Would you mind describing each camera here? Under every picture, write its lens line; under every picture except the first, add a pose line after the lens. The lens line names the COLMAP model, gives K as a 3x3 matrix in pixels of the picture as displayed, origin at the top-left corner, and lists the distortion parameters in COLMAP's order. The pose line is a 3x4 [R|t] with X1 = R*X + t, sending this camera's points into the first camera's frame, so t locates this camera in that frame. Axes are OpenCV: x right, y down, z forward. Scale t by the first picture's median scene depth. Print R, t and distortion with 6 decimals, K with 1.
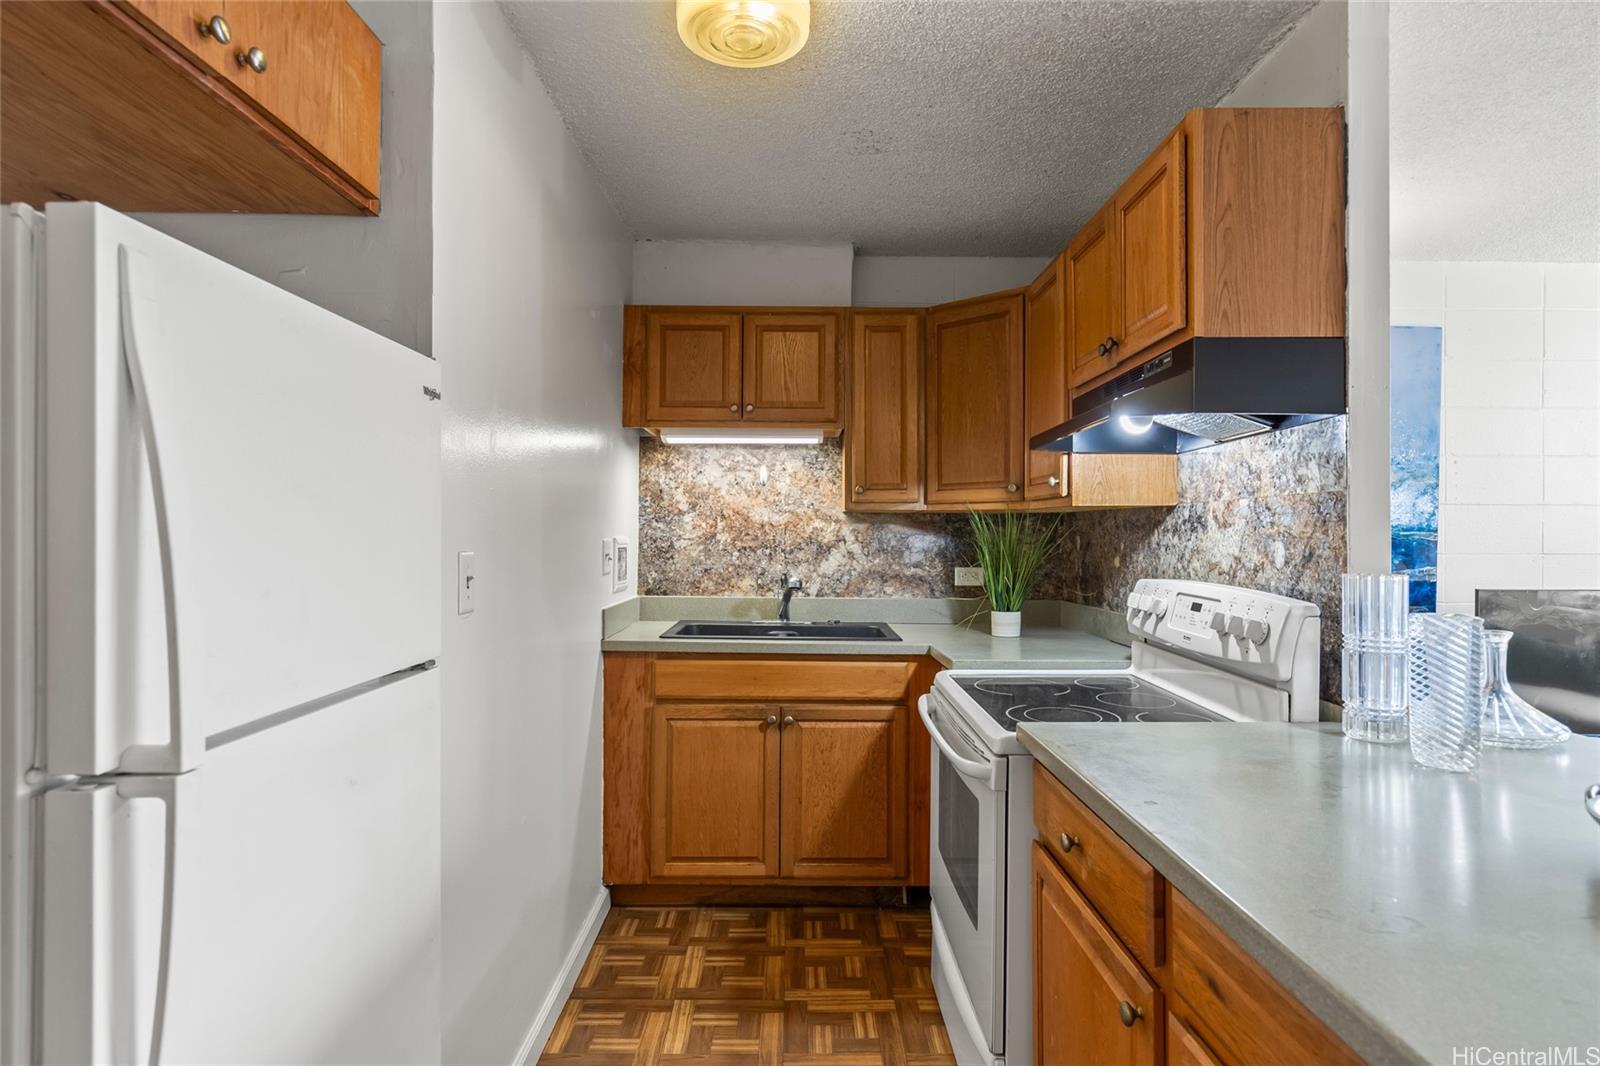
lens RADIAL K [[882.0, 0, 800.0], [0, 882.0, 533.0], [0, 0, 1]] dist [-0.000455, -0.000588]
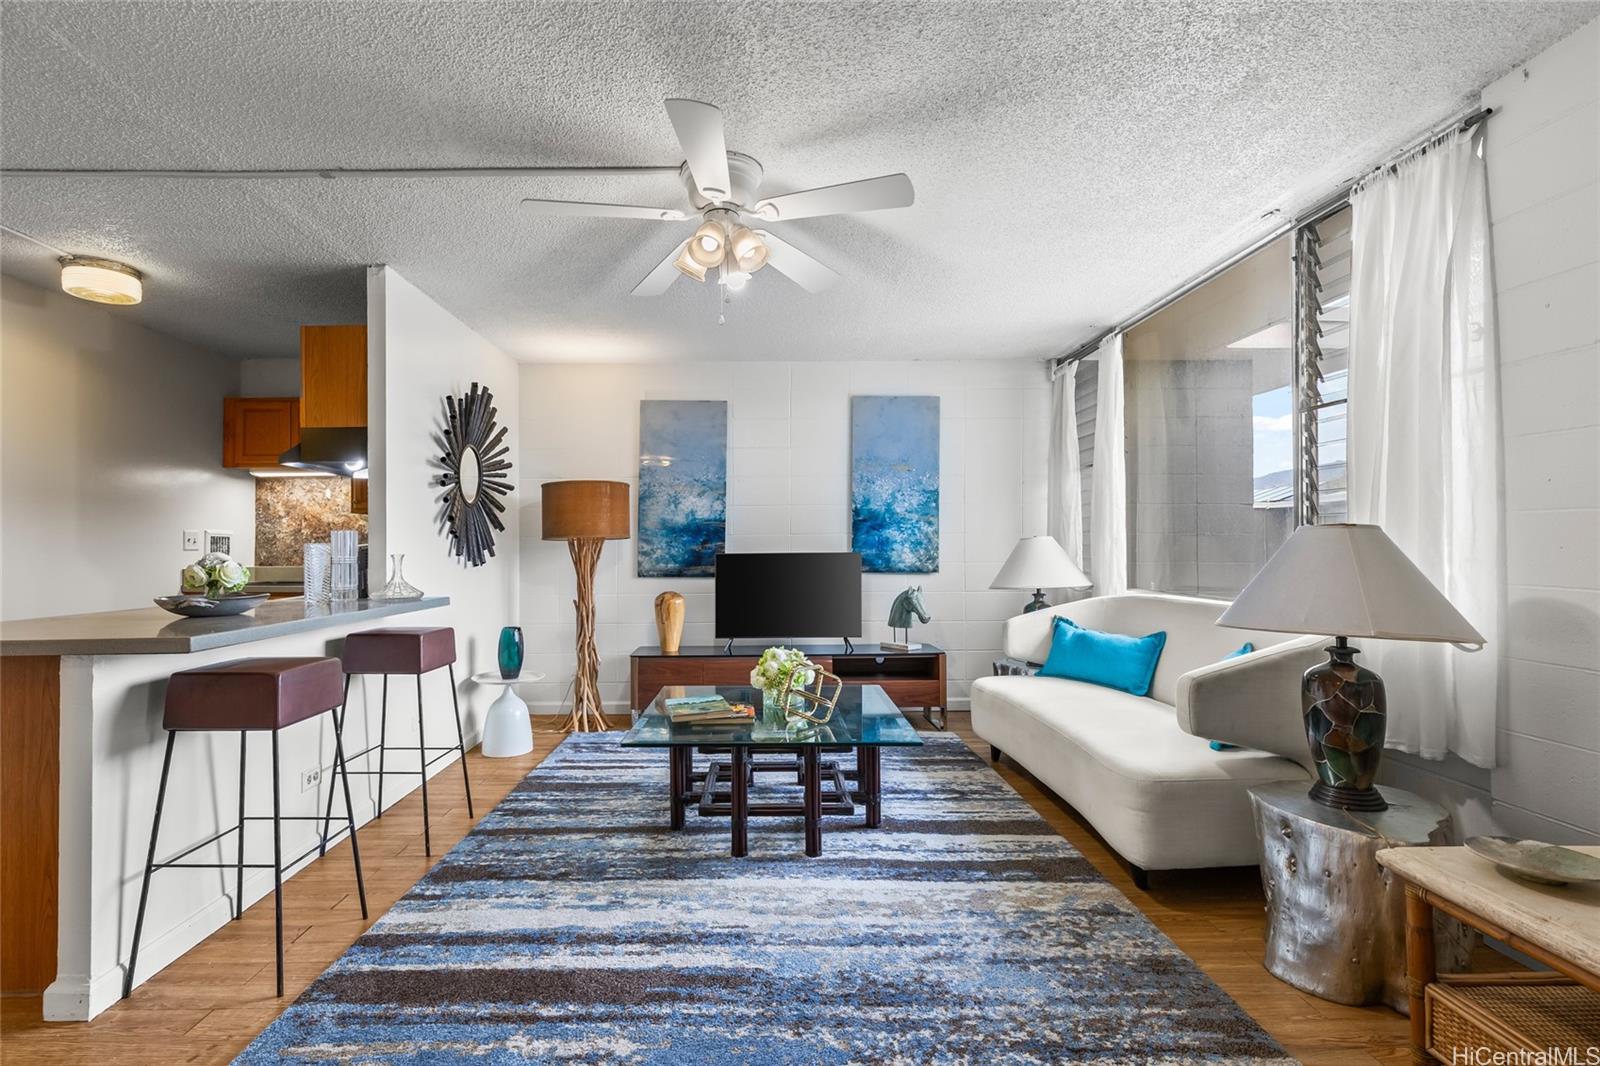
lens RADIAL K [[748.2, 0, 757.4], [0, 748.2, 539.4], [0, 0, 1]] dist [-0.002371, 0.000081]
pose [[0.999879, -0.013868, -0.007103, 0.951349], [0.013783, 0.999833, -0.011963, 0.059499], [0.007268, 0.011864, 0.999903, -0.516121]]
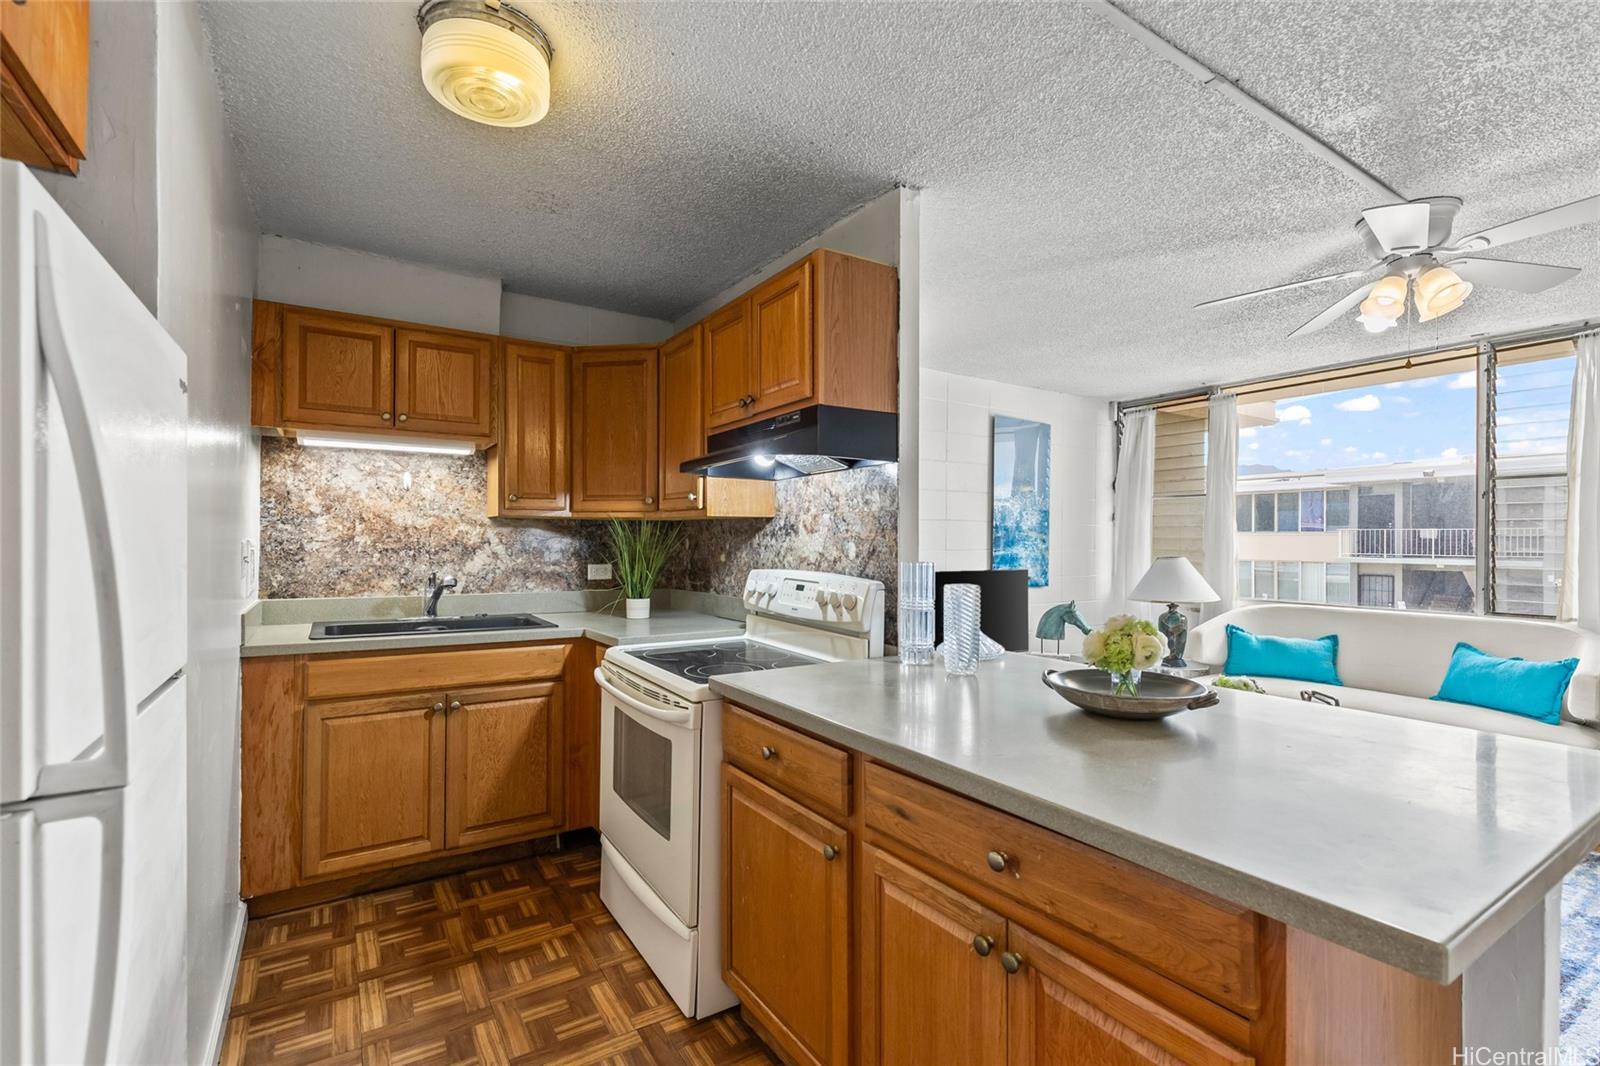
lens RADIAL K [[736.1, 0, 822.4], [0, 736.1, 542.0], [0, 0, 1]] dist [0.000697, -0.000093]
pose [[0.833051, -0.001088, 0.553194, -0.138686], [-0.002910, 0.999976, 0.006348, 0.000970], [-0.553188, -0.006898, 0.833028, -0.019488]]
